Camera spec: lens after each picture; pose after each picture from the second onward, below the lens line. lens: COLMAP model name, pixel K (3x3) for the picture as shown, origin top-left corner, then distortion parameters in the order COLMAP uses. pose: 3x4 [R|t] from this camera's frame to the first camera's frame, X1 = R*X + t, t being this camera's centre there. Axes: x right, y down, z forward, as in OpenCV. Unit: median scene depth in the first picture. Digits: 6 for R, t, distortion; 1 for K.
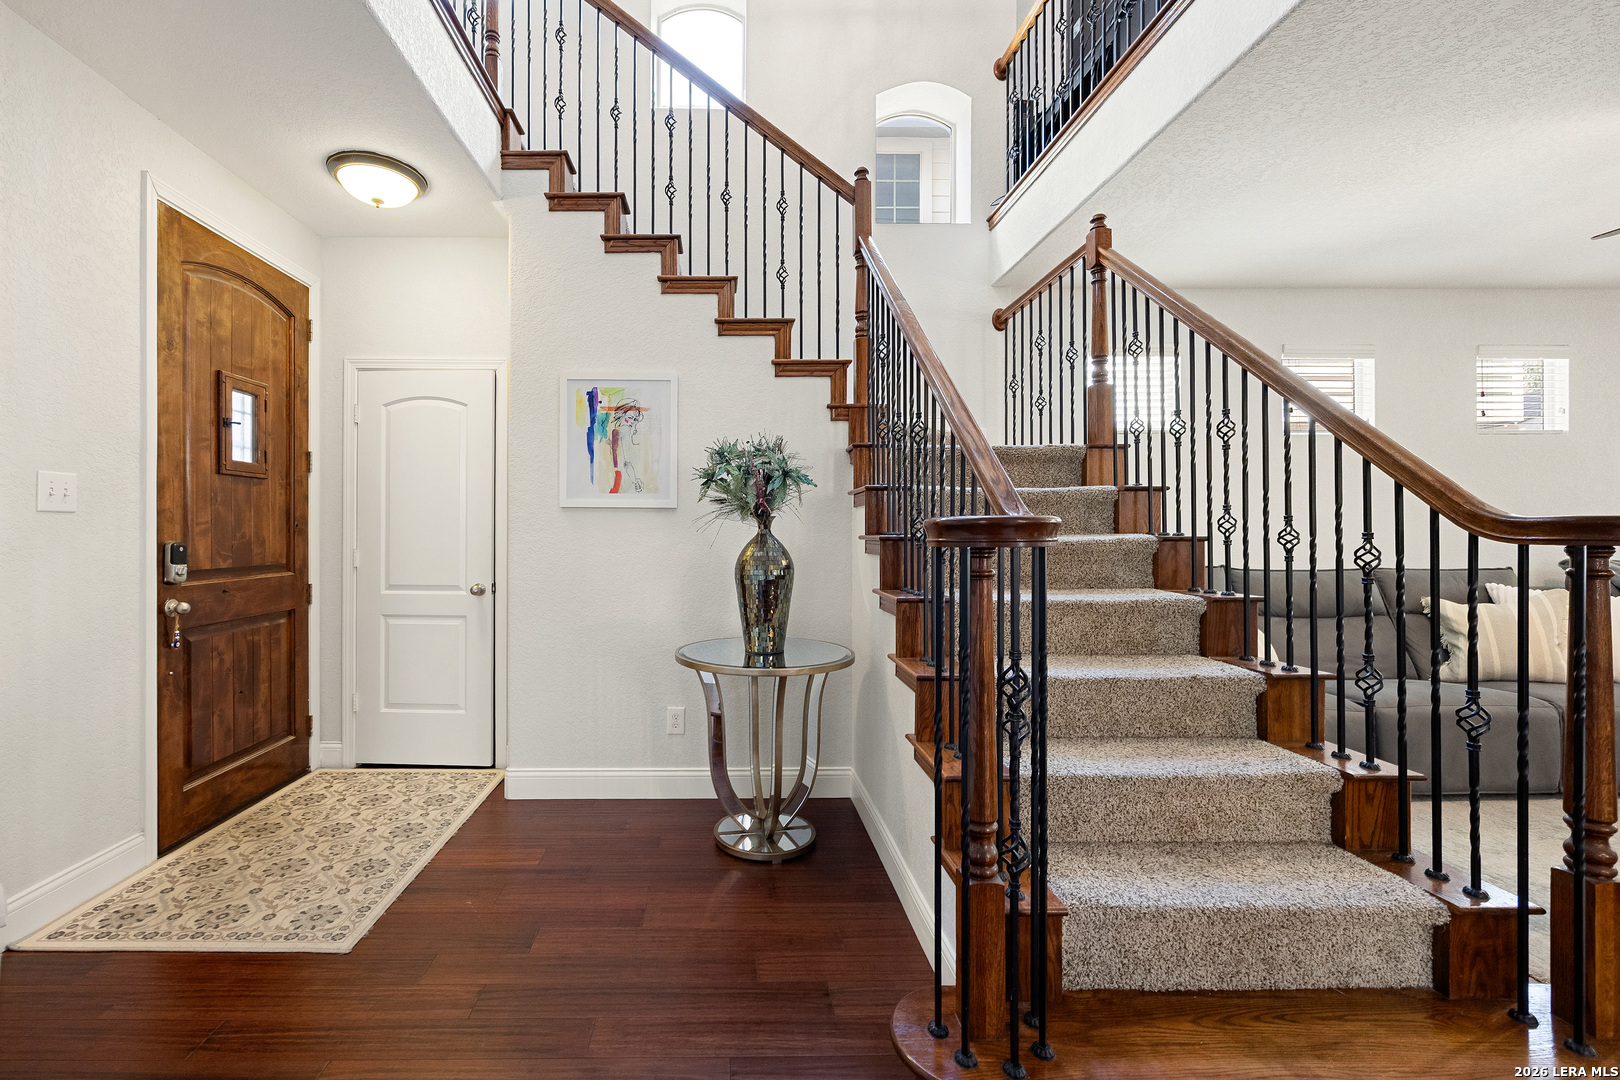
lens RADIAL K [[676.2, 0, 731.8], [0, 676.2, 532.1], [0, 0, 1]] dist [-0.000329, 0.000030]
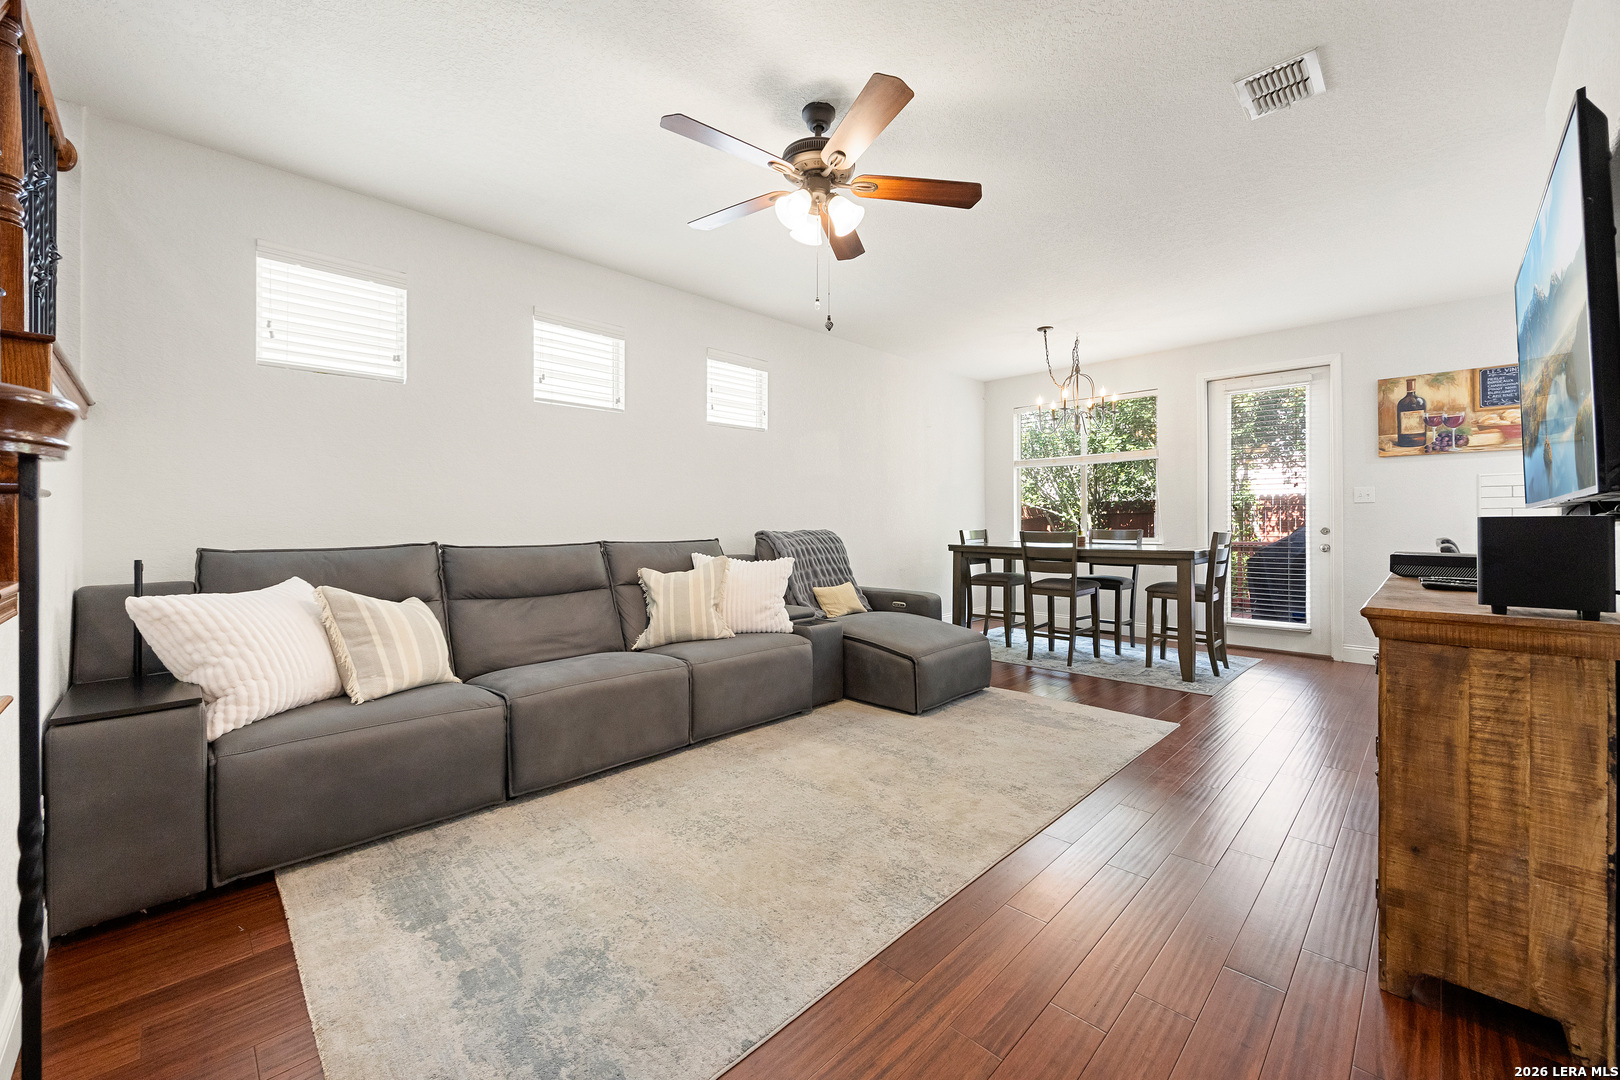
lens RADIAL K [[635.8, 0, 820.8], [0, 635.8, 523.6], [0, 0, 1]] dist [-0.001129, 0.000035]
pose [[0.704773, -0.000981, 0.709432, 0.642820], [-0.001663, 0.999994, 0.003034, 0.029310], [-0.709431, -0.003318, 0.704767, 0.136357]]
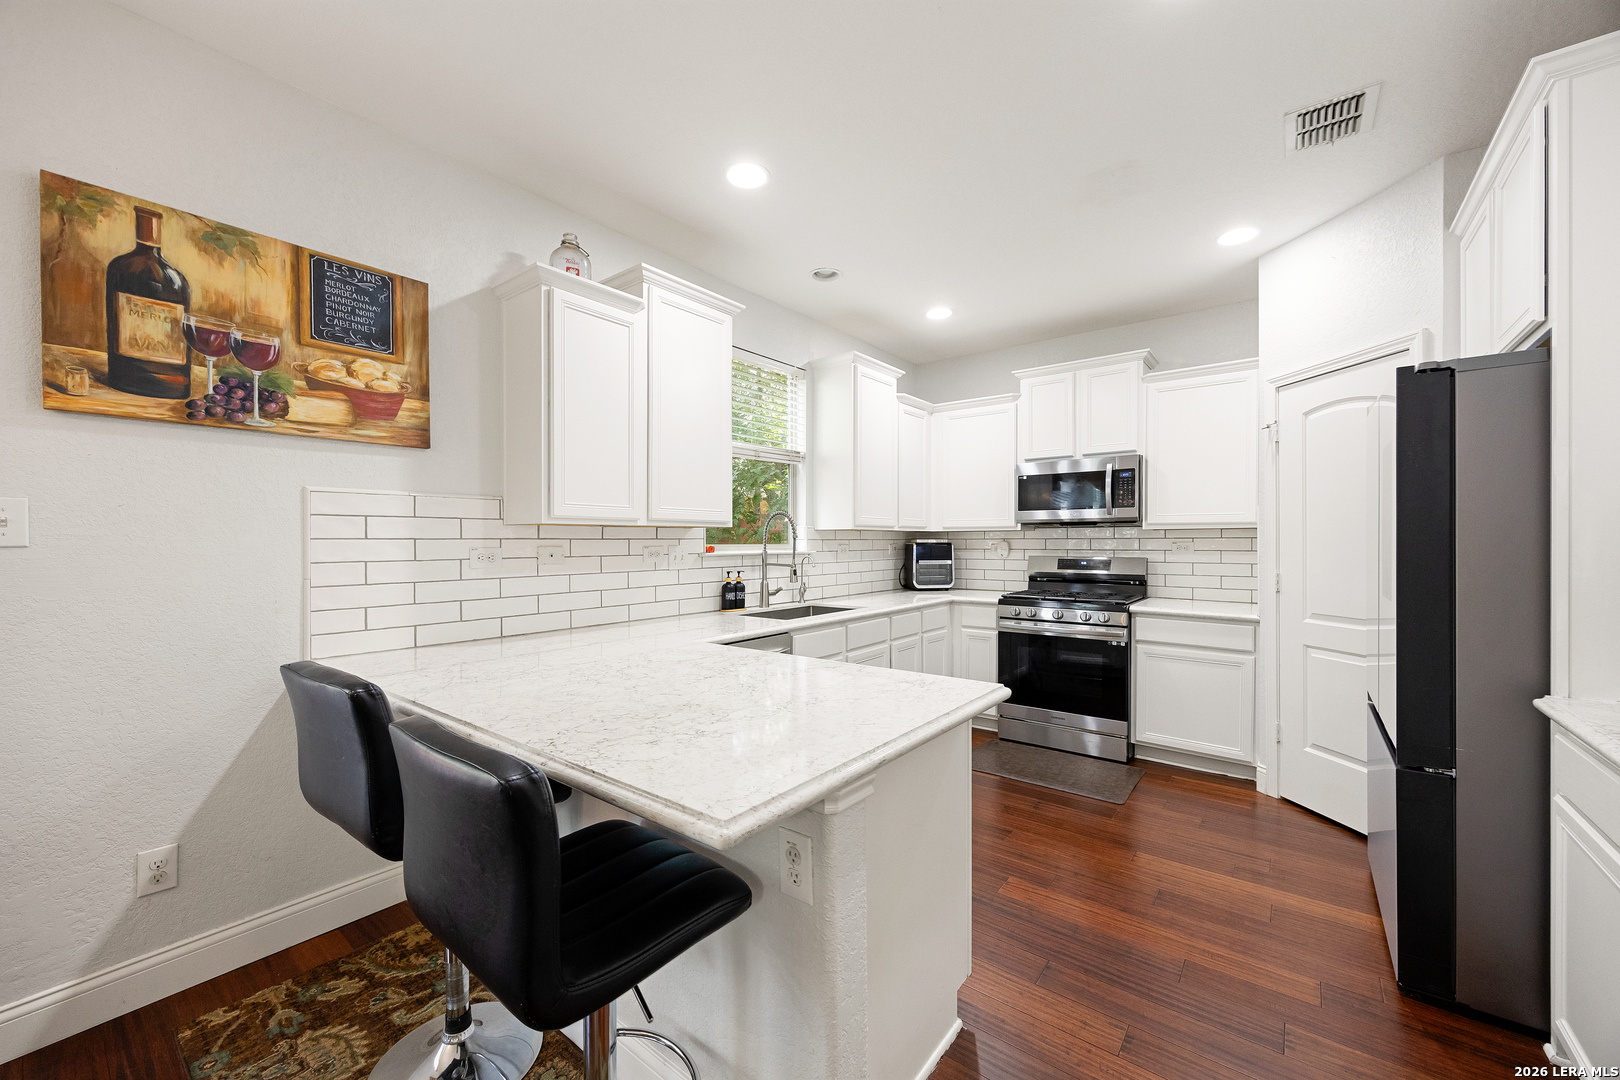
lens RADIAL K [[624.7, 0, 812.4], [0, 624.7, 544.2], [0, 0, 1]] dist [-0.007190, -0.000075]
pose [[-0.781447, -0.001142, 0.623970, 1.957982], [0.000292, 0.999998, 0.002195, -0.024952], [-0.623971, 0.001898, -0.781445, 0.270321]]
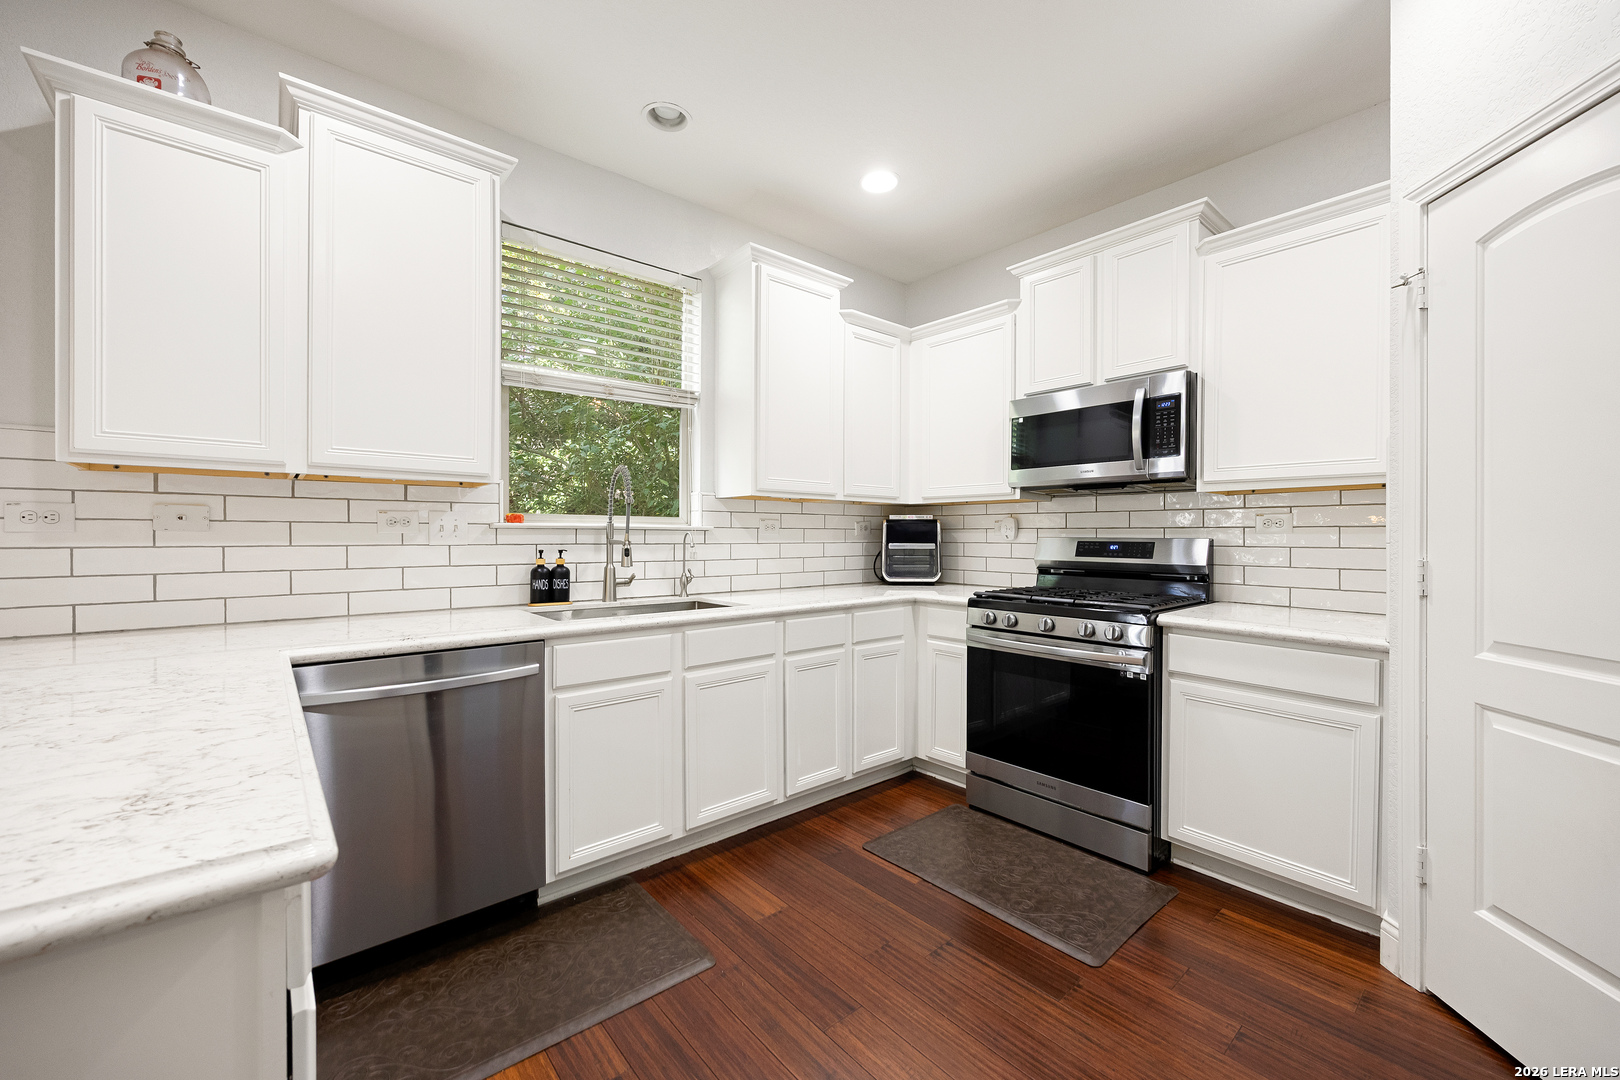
lens RADIAL K [[641.7, 0, 815.9], [0, 641.7, 538.5], [0, 0, 1]] dist [-0.001518, -0.000064]
pose [[-0.648335, -0.006406, 0.761328, 1.918290], [-0.005919, 0.999977, 0.003374, 0.006567], [-0.761332, -0.002318, -0.648358, -0.242262]]
